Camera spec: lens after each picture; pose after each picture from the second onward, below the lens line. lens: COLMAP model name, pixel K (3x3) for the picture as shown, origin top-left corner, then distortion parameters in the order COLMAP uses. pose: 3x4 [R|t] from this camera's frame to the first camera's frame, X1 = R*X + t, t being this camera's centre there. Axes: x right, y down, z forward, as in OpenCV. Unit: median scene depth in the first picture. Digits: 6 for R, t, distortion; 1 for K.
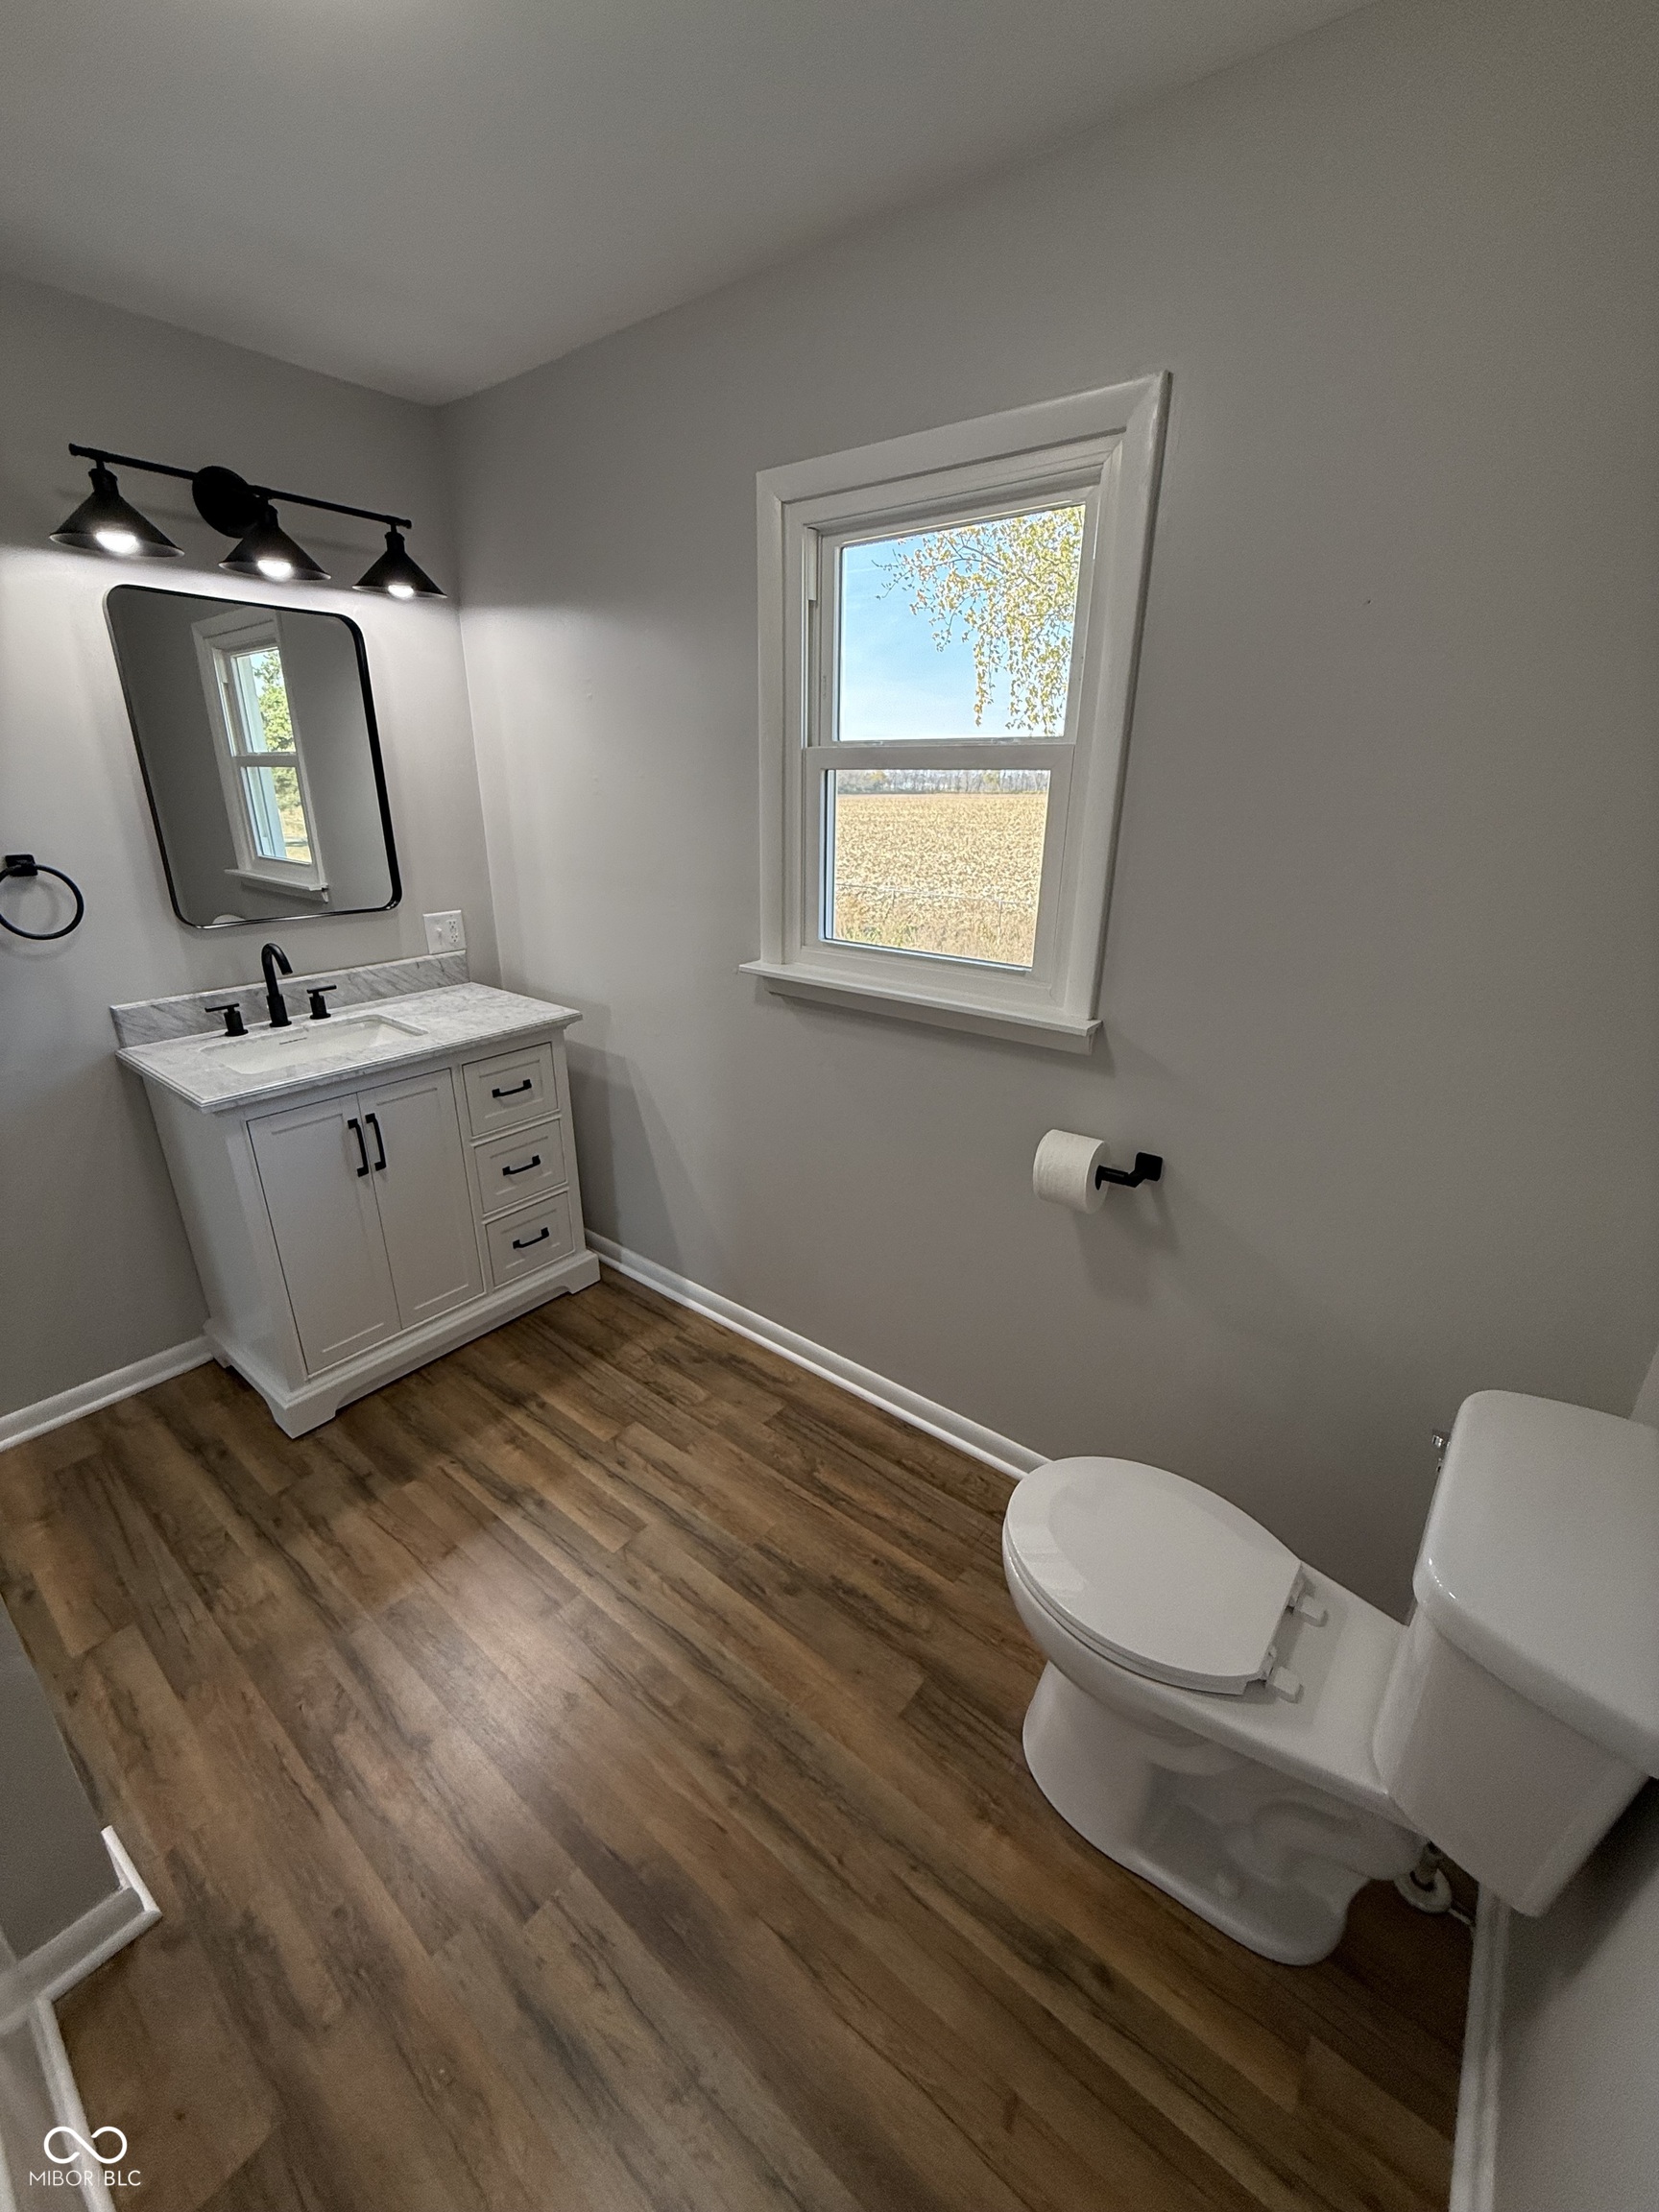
lens RADIAL K [[889.9, 0, 826.7], [0, 889.9, 1106.4], [0, 0, 1]] dist [-0.001158, 0.000721]
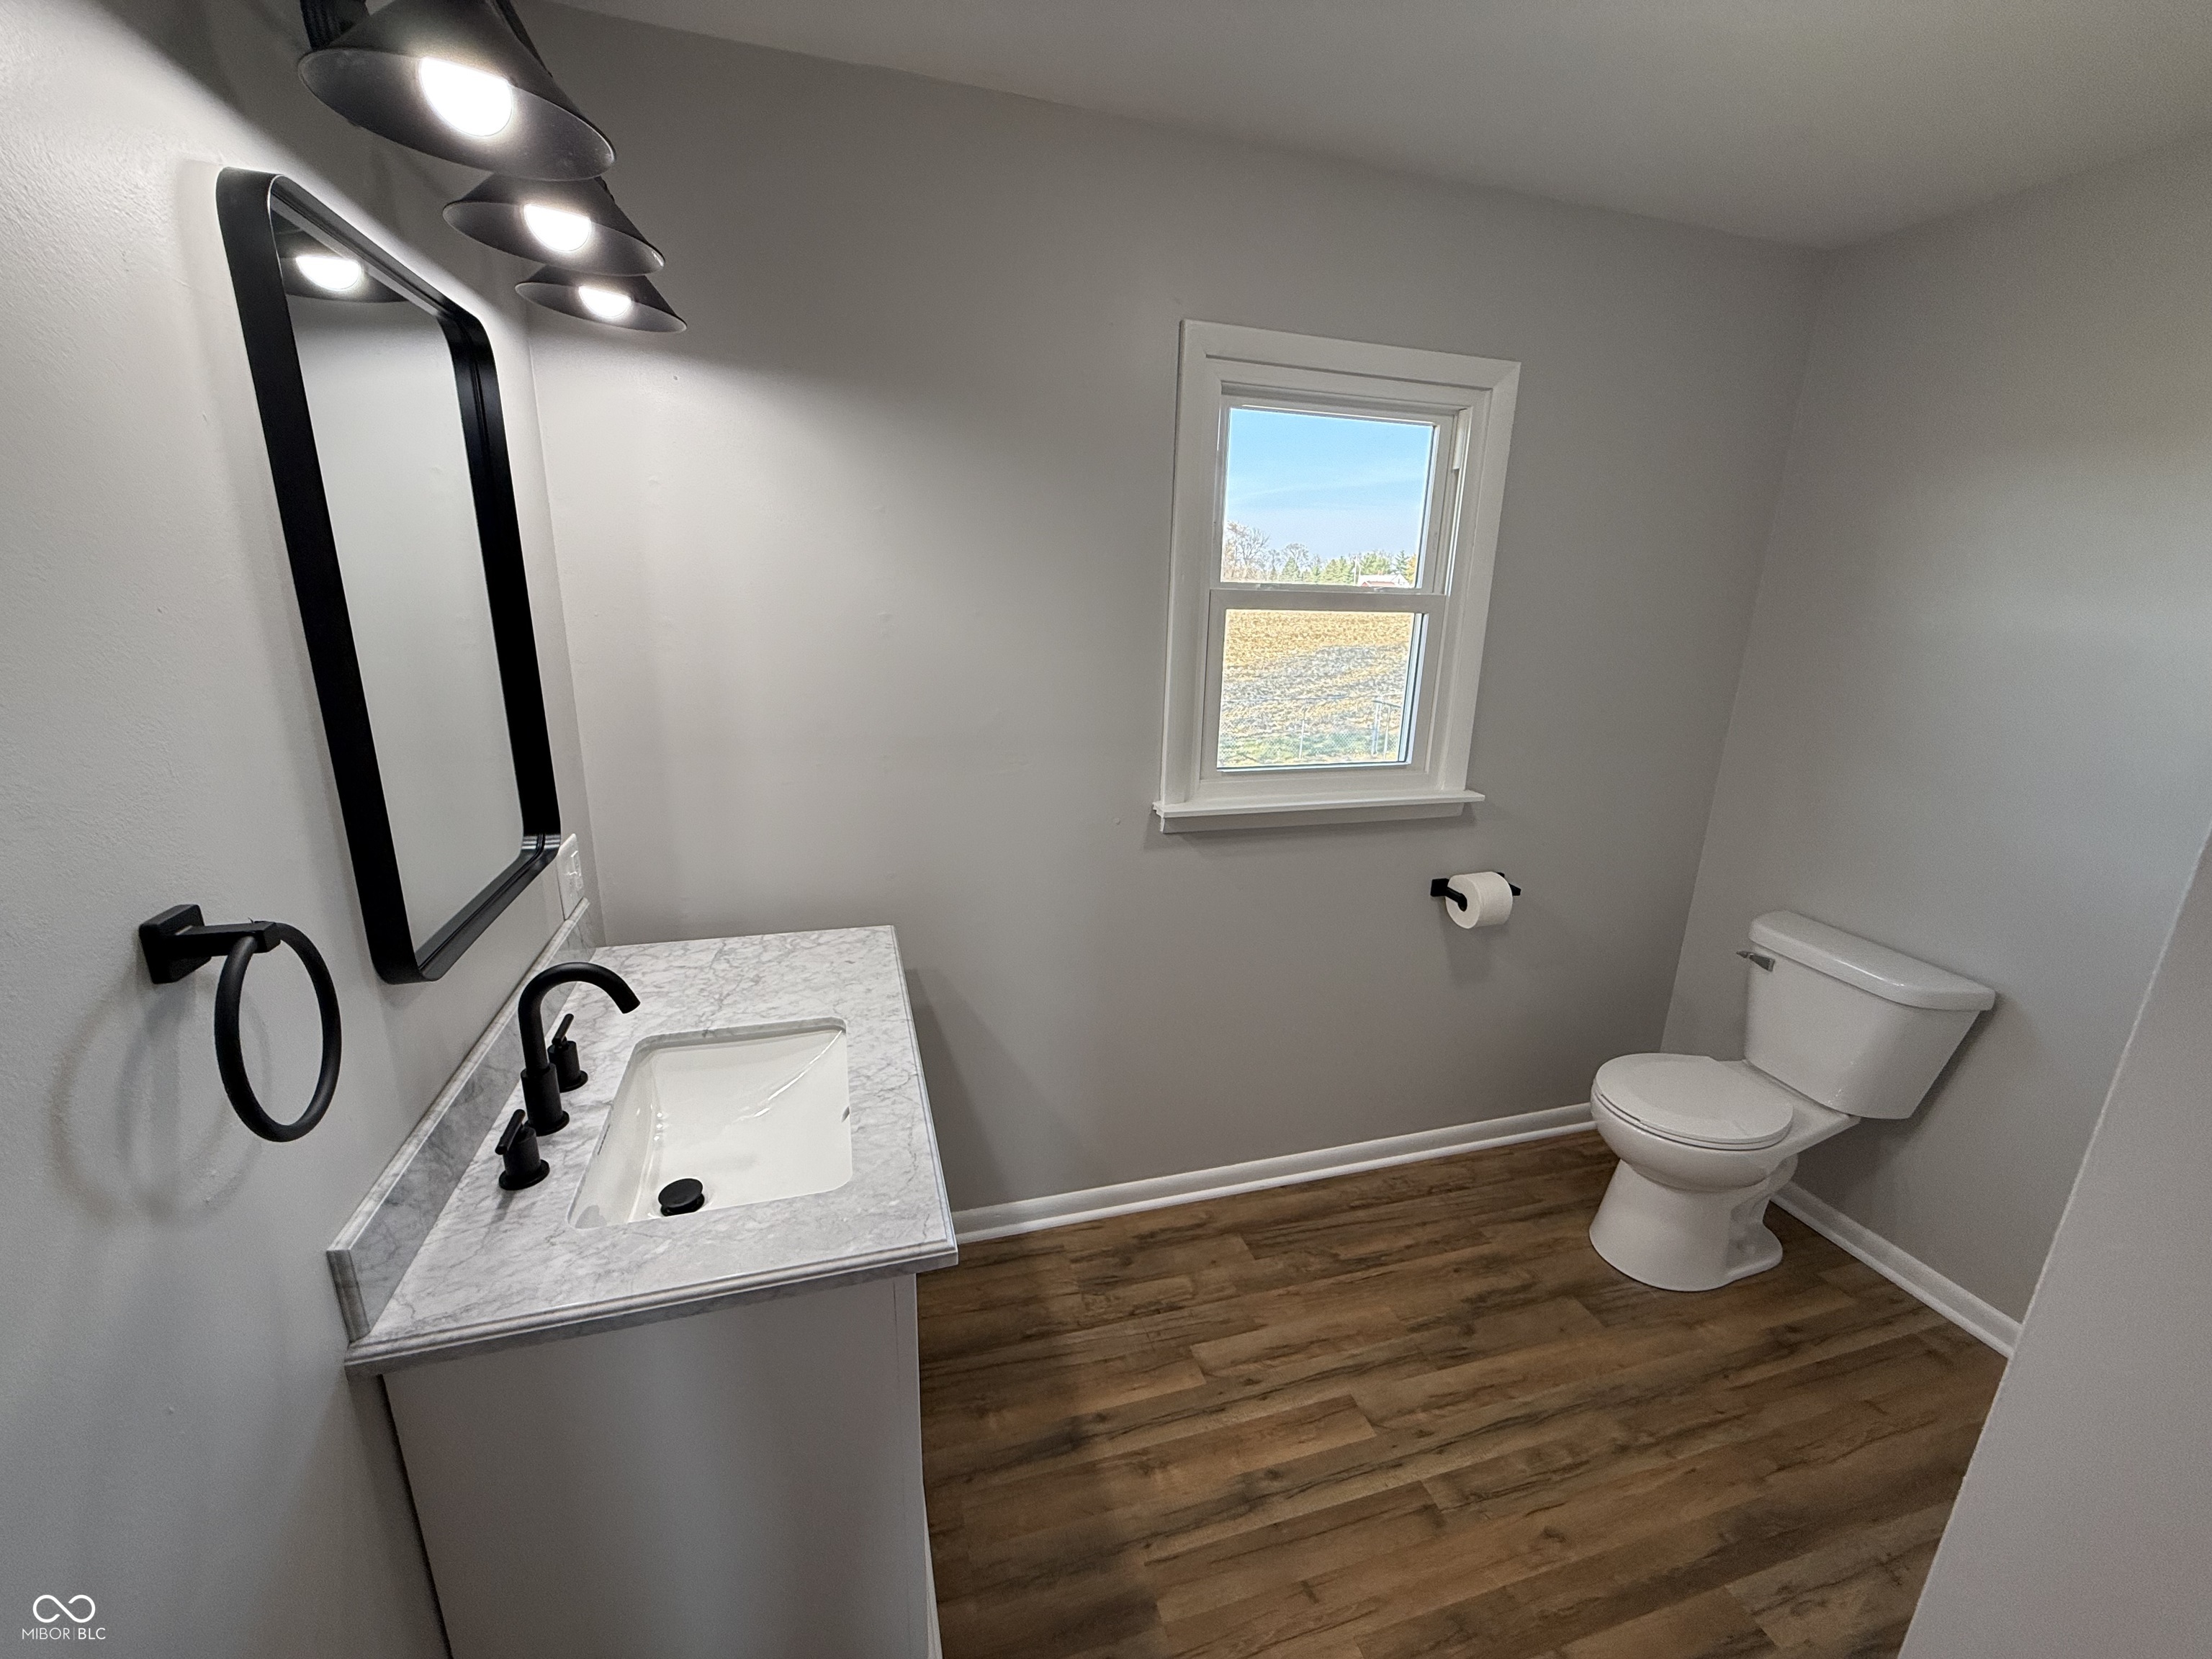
lens RADIAL K [[889.9, 0, 1109.3], [0, 889.9, 831.6], [0, 0, 1]] dist [-0.001158, 0.000721]
pose [[0.561631, -0.217361, 0.798326, -0.948641], [0.263751, 0.961572, 0.076257, -0.241206], [-0.784223, 0.167731, 0.597378, 0.520959]]
